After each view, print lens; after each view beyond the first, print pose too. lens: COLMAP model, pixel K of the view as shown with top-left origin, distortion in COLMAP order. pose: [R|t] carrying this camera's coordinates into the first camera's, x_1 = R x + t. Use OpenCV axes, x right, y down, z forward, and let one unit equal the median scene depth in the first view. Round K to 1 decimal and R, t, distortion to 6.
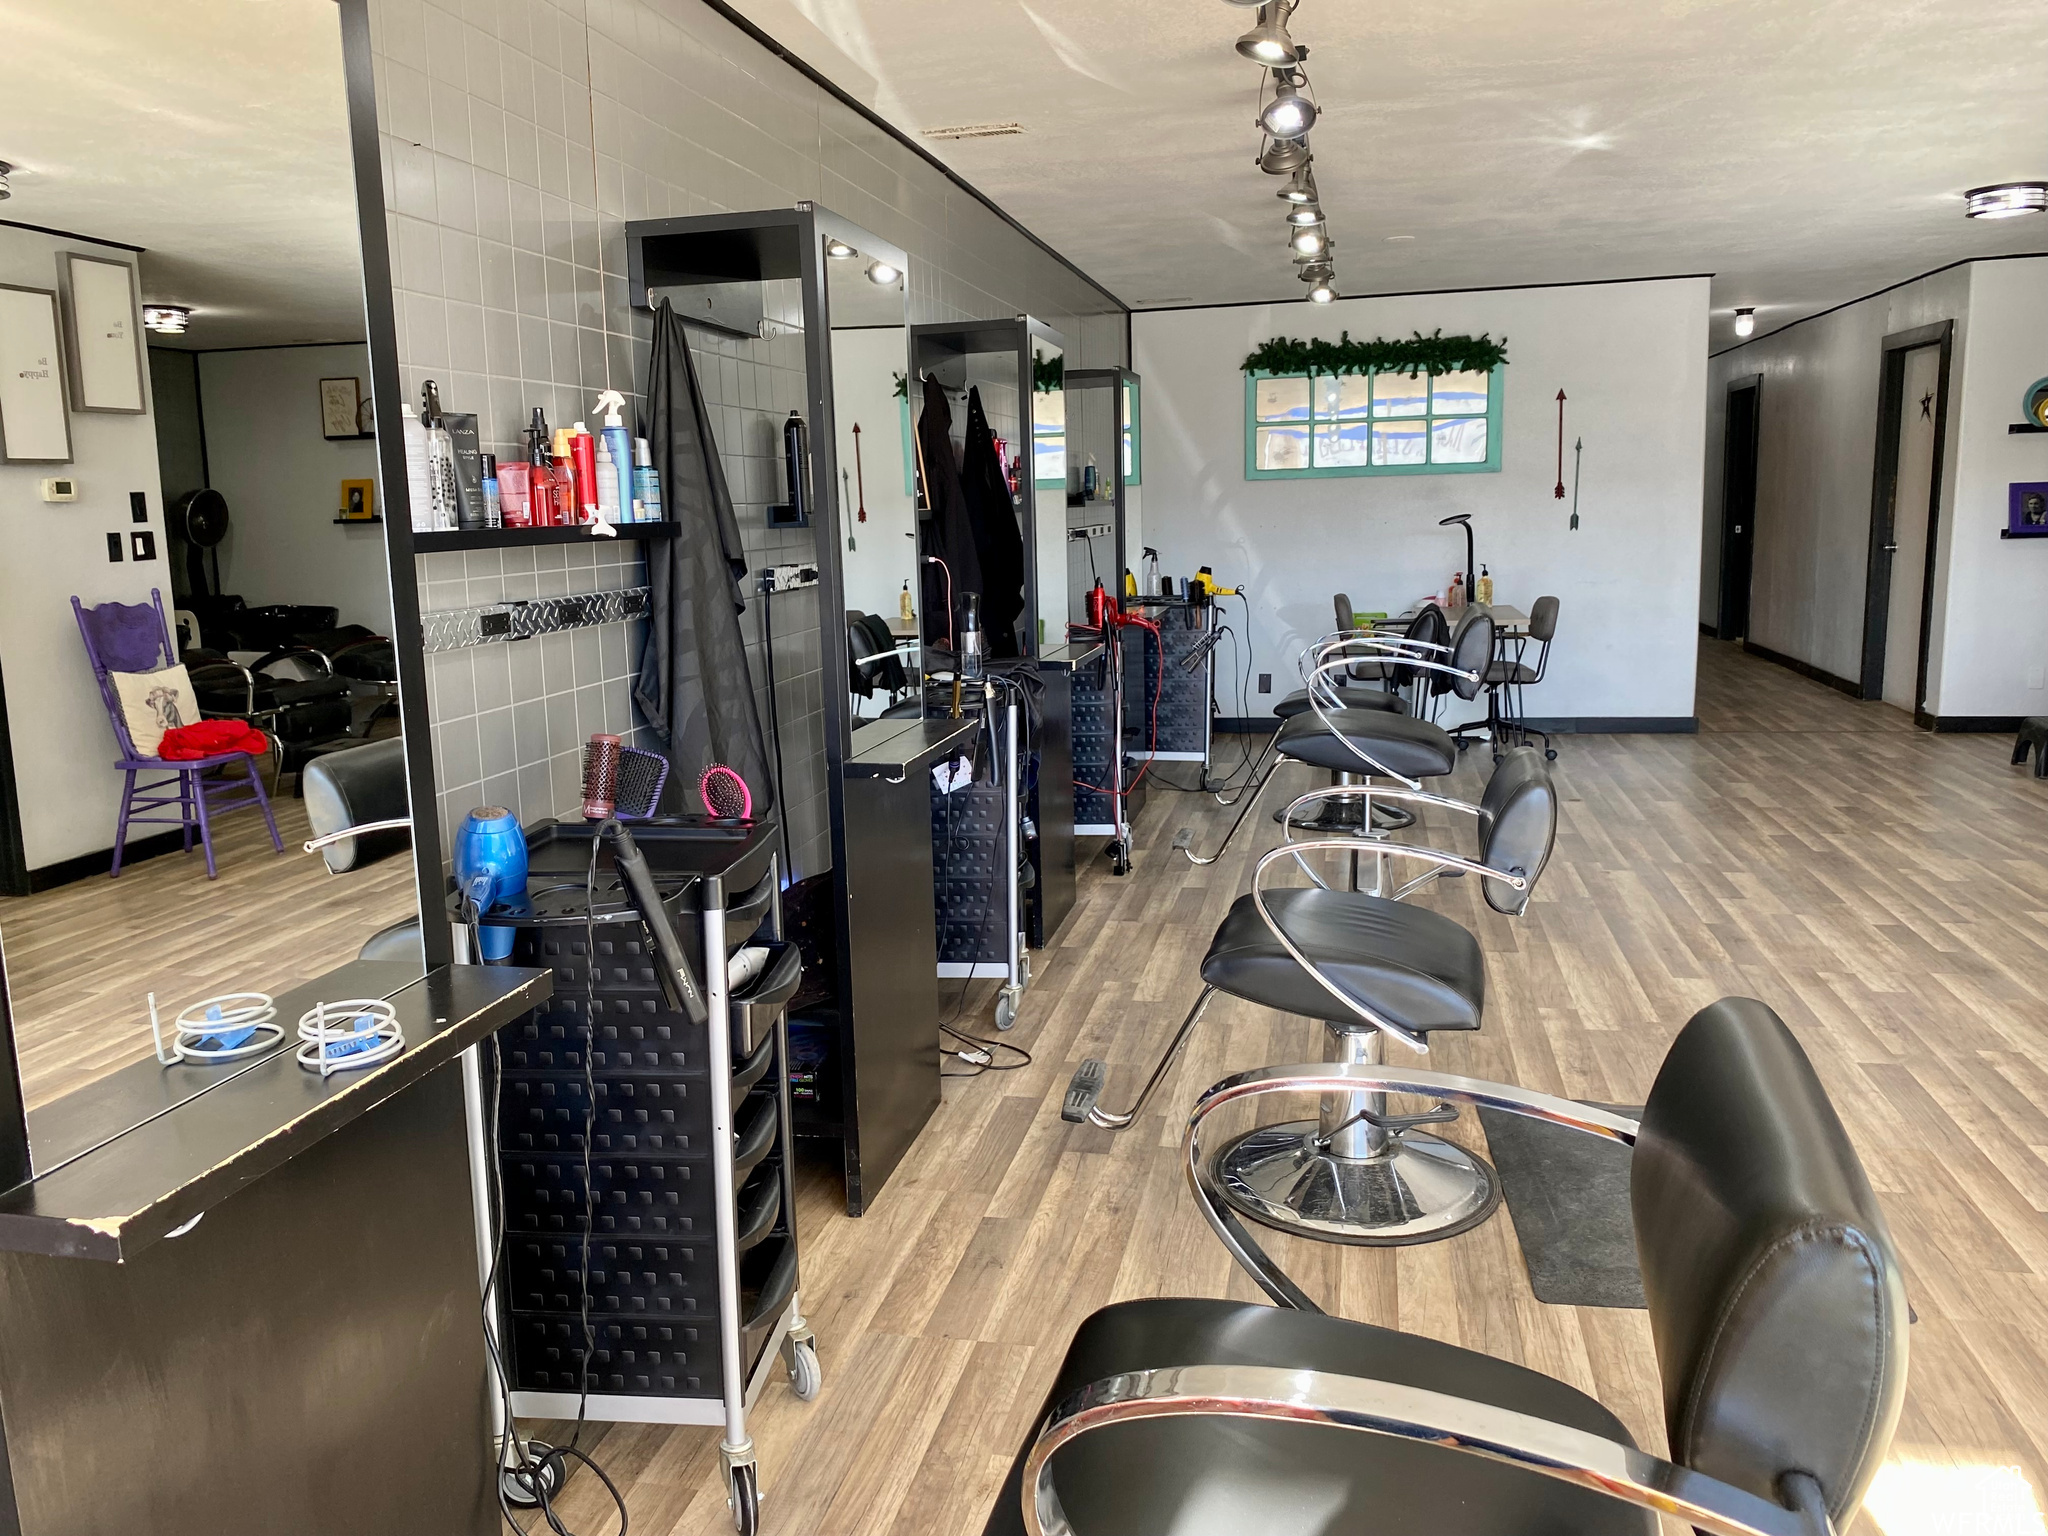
lens RADIAL K [[1576.8, 0, 1022.6], [0, 1576.8, 766.8], [0, 0, 1]] dist [-0.008472, 0.007817]
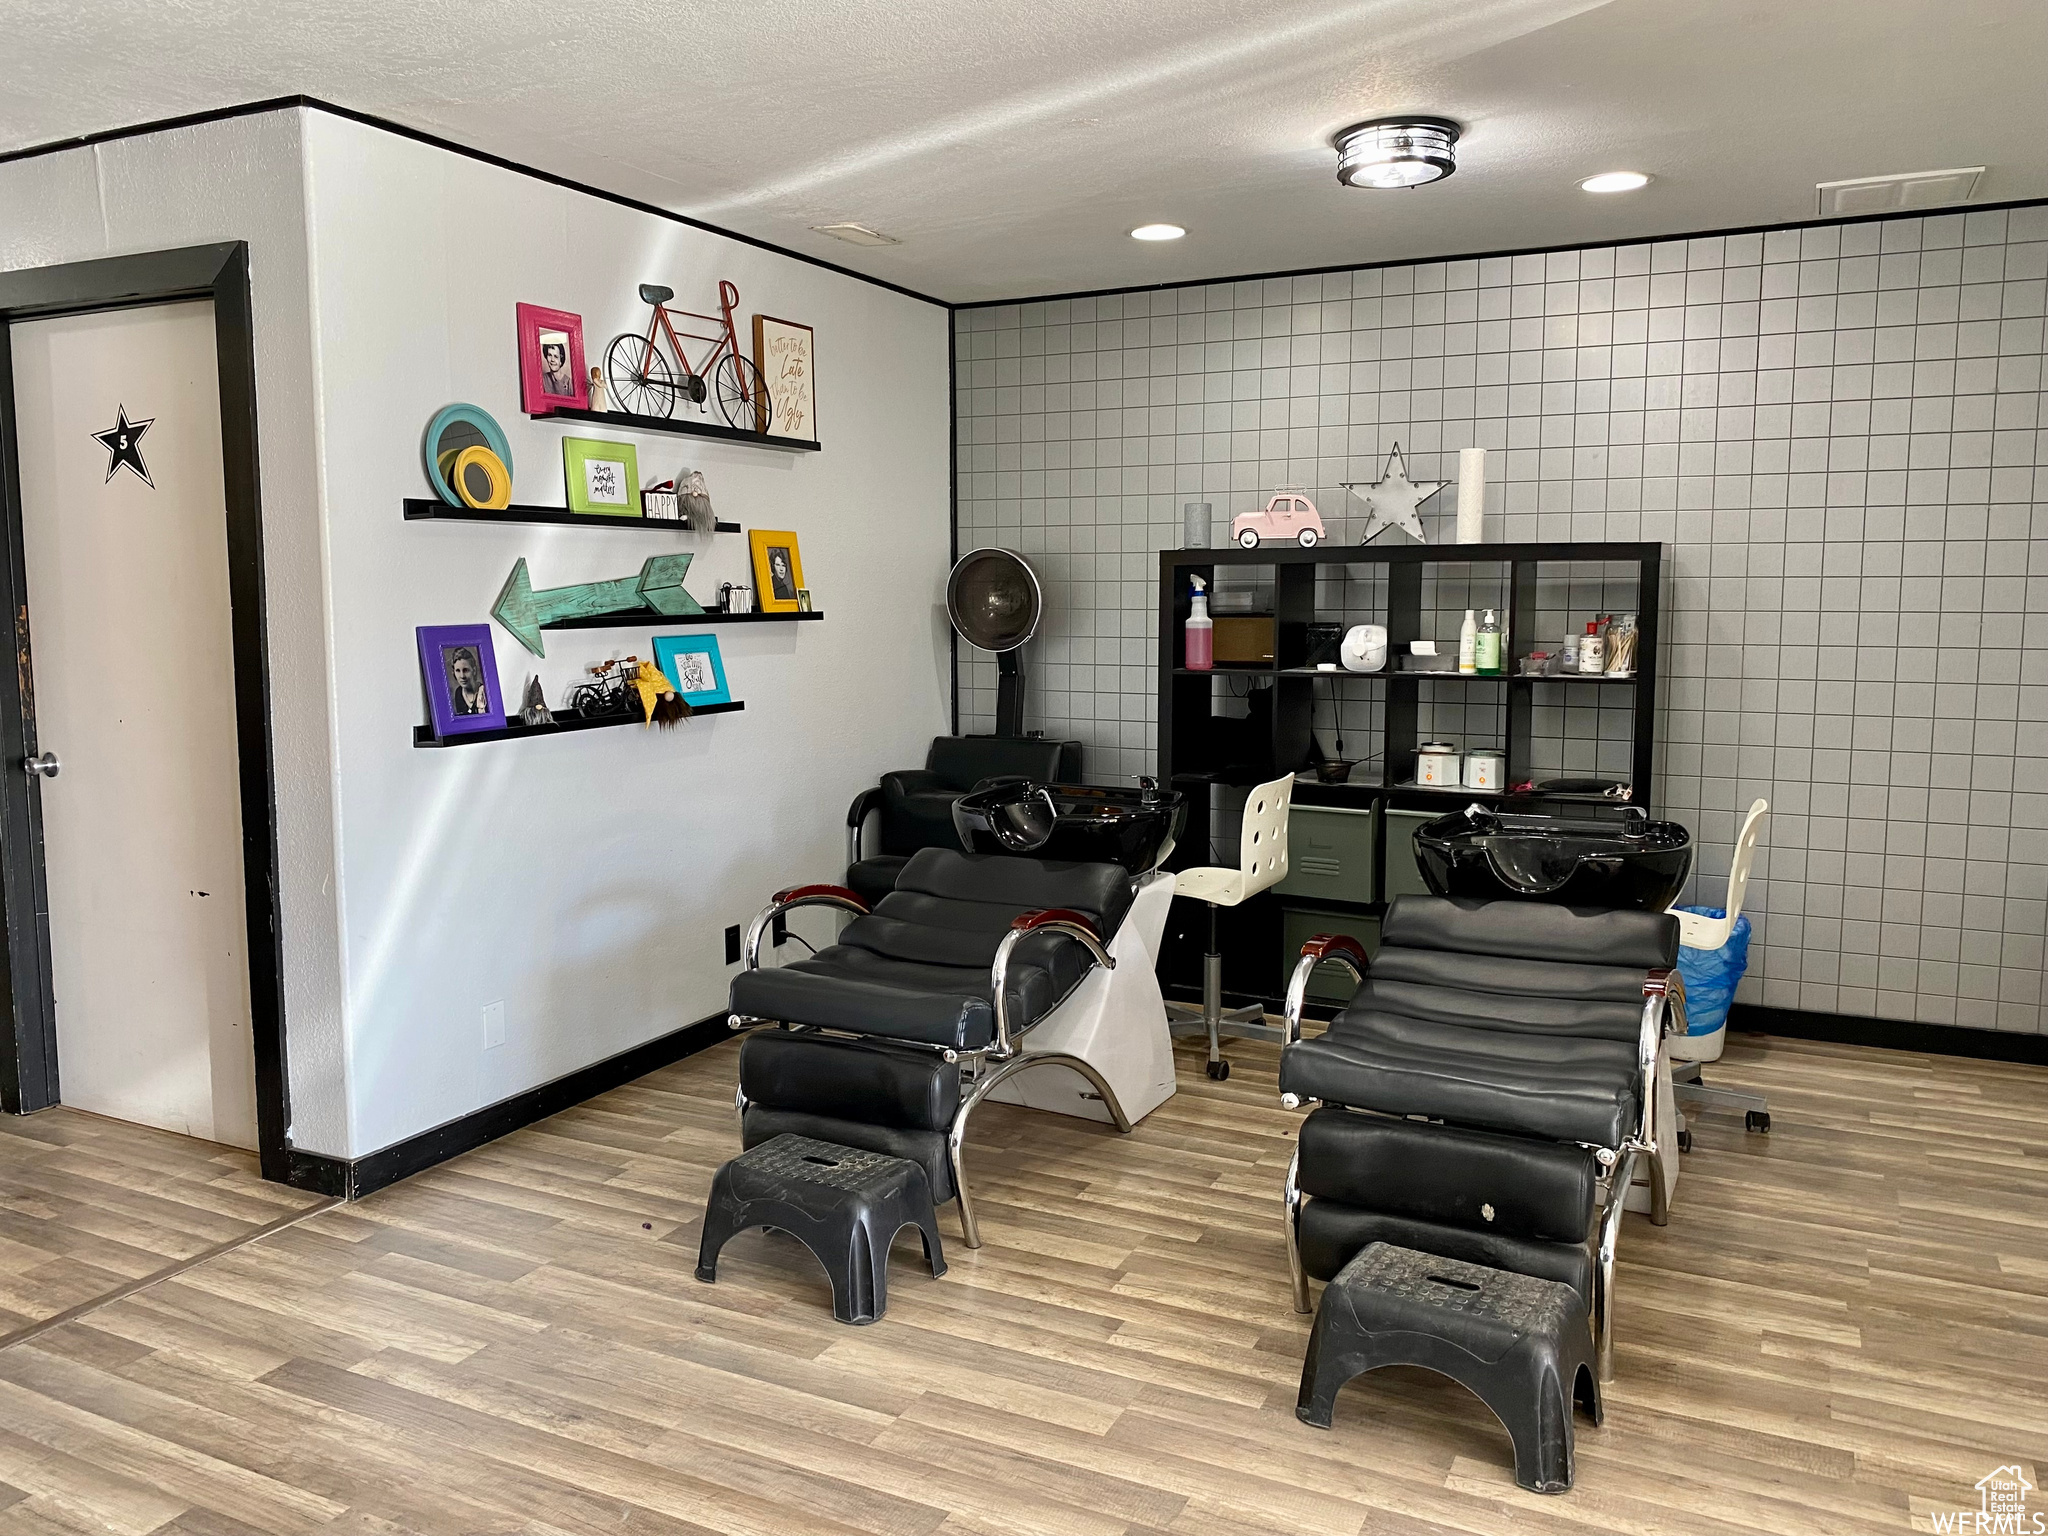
lens RADIAL K [[1576.8, 0, 1022.4], [0, 1576.8, 773.4], [0, 0, 1]] dist [-0.008472, 0.007817]
pose [[0.245718, -0.088233, 0.965317, 0.225683], [0.163001, 0.985429, 0.048580, -0.131586], [-0.955538, 0.145411, 0.256520, 0.719769]]
